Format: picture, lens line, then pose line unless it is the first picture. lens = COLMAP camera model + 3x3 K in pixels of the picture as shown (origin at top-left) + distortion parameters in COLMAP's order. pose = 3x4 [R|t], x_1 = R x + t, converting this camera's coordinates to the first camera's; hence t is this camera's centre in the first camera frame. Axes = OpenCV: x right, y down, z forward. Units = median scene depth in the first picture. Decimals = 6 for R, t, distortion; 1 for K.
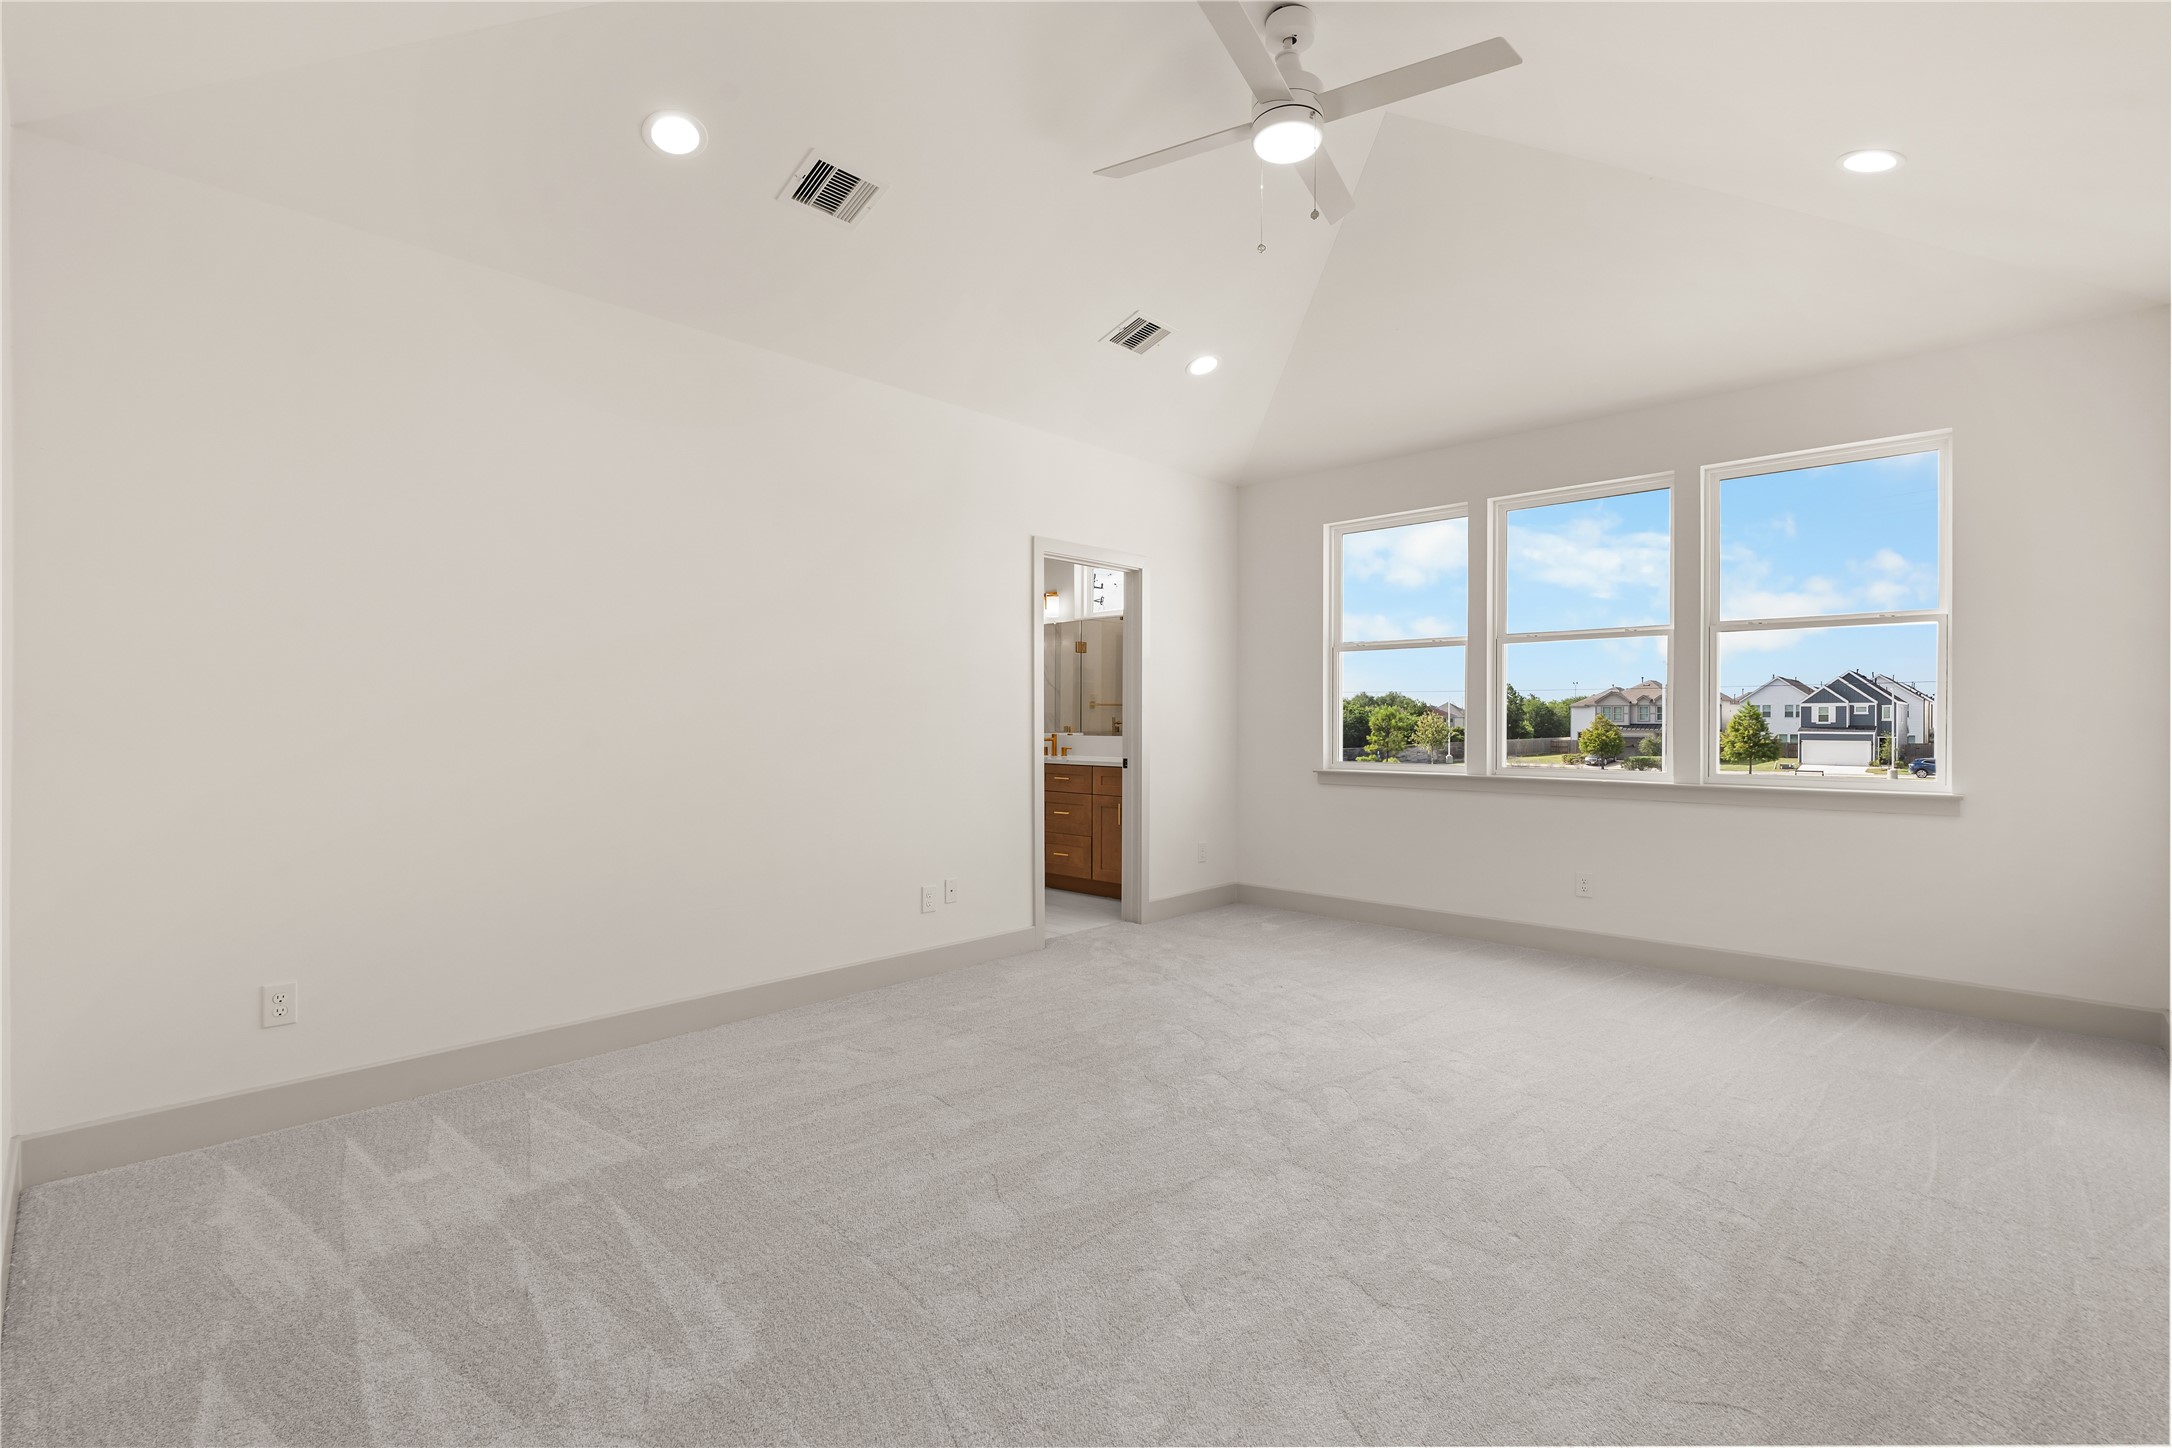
lens RADIAL K [[987.5, 0, 1070.3], [0, 987.5, 717.7], [0, 0, 1]] dist [-0.002004, 0.000023]
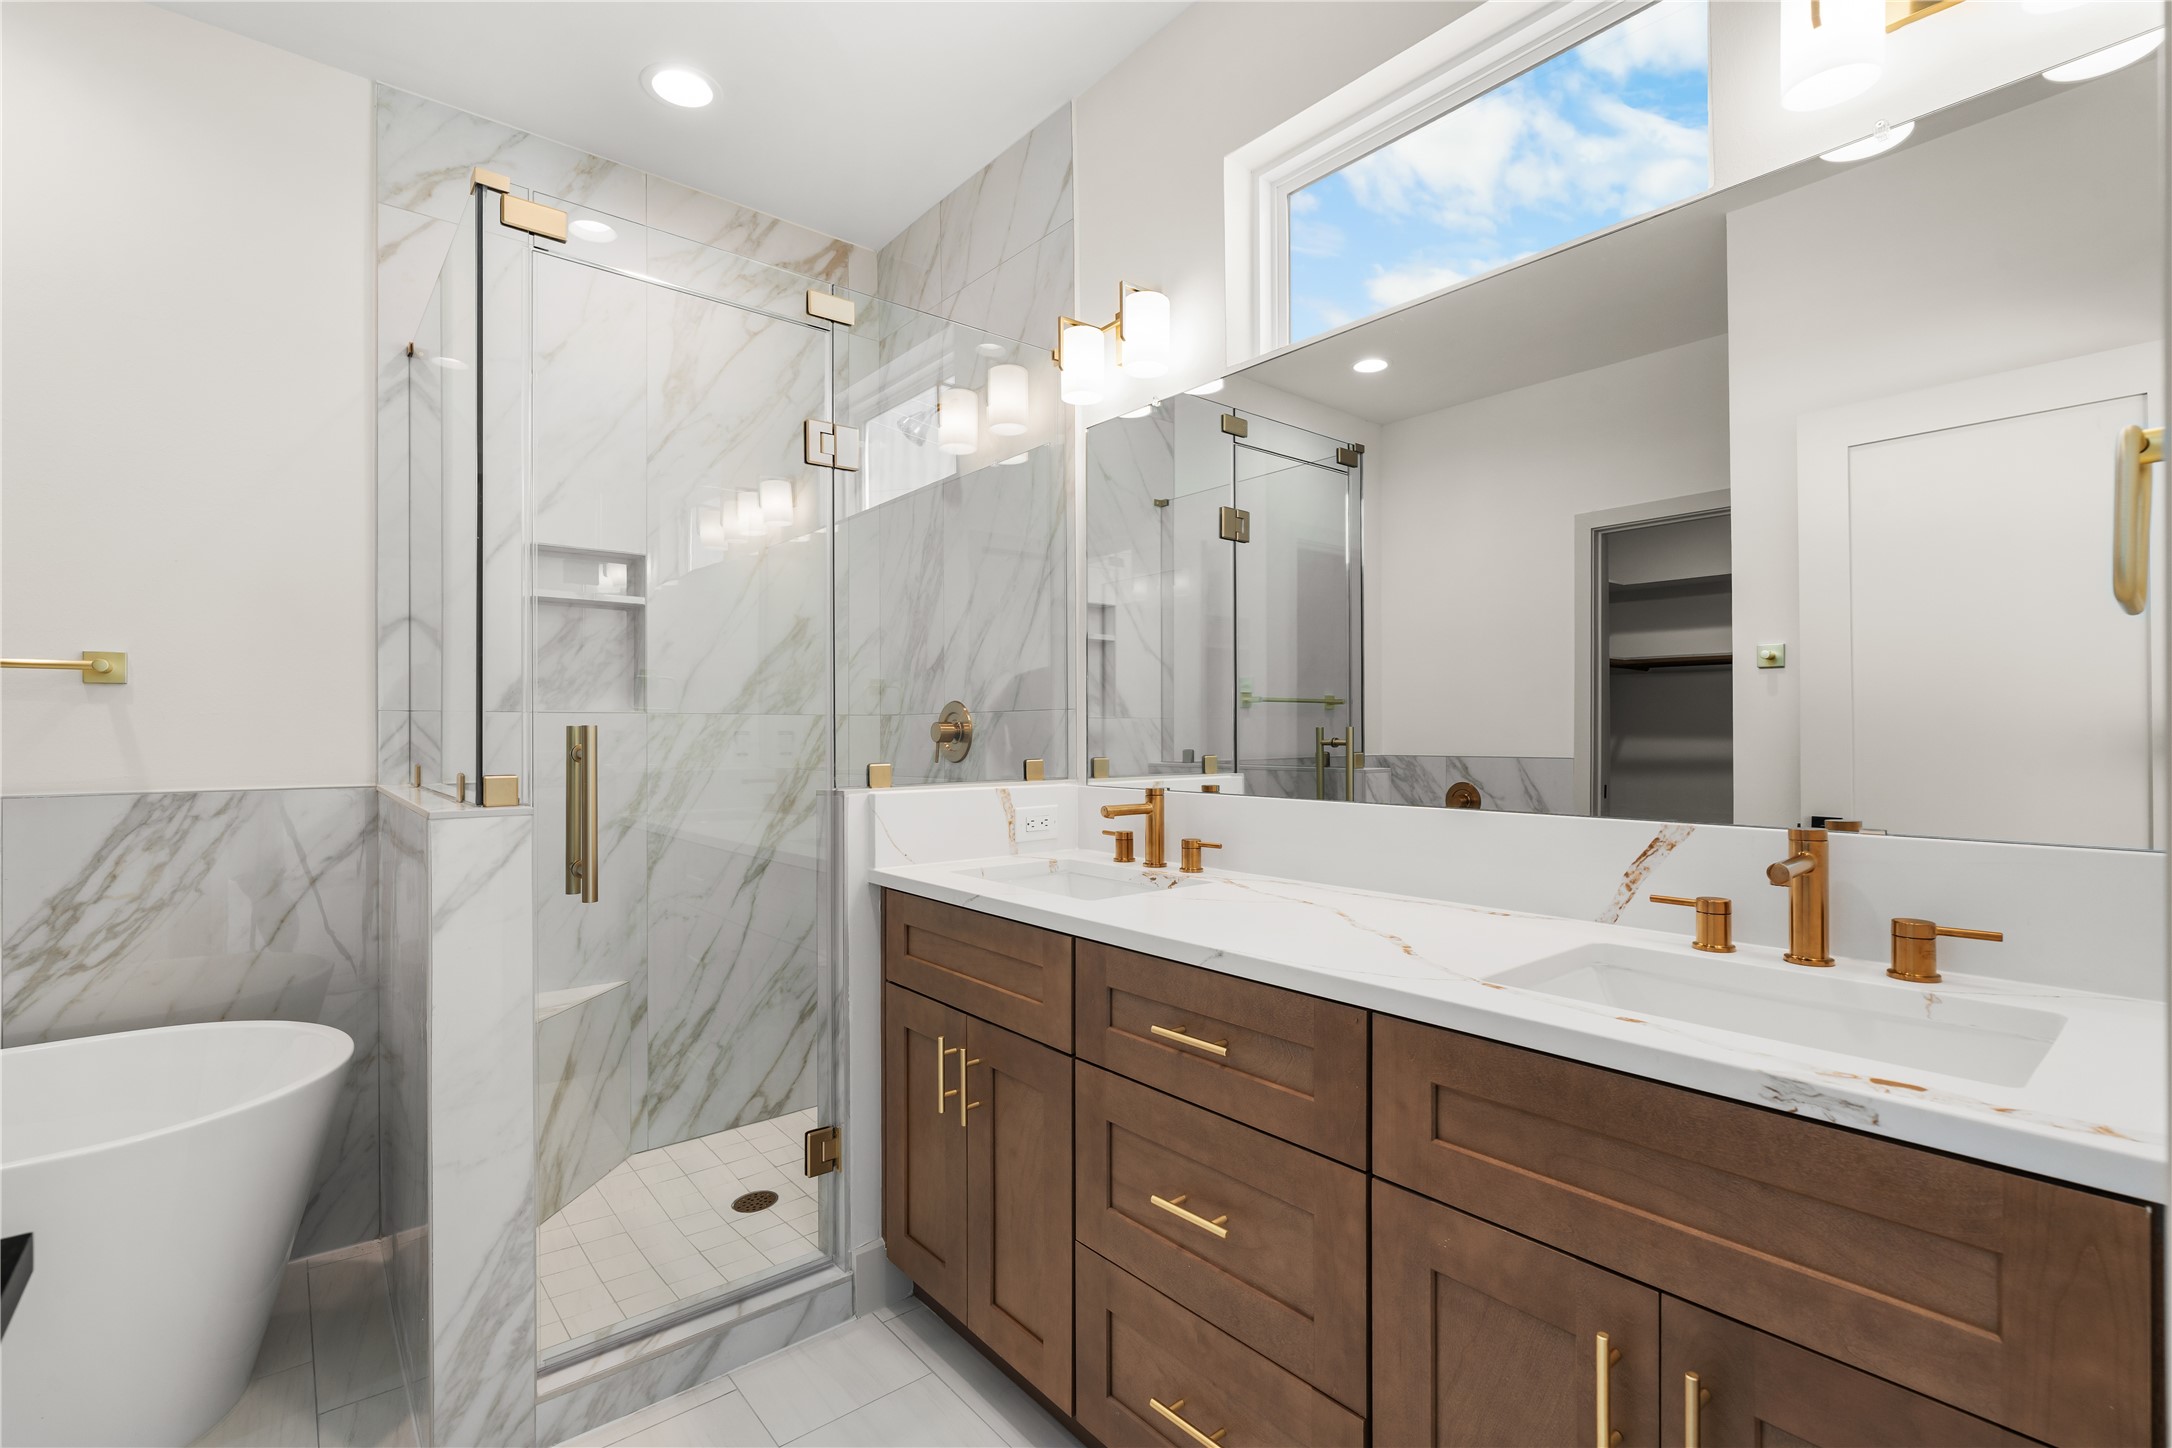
lens RADIAL K [[987.5, 0, 1070.3], [0, 987.5, 717.7], [0, 0, 1]] dist [-0.002004, 0.000023]
pose [[0.993649, -0.000847, -0.112523, -0.008552], [-0.001141, 0.999844, -0.017600, 0.003026], [0.112520, 0.017617, 0.993493, 0.740657]]
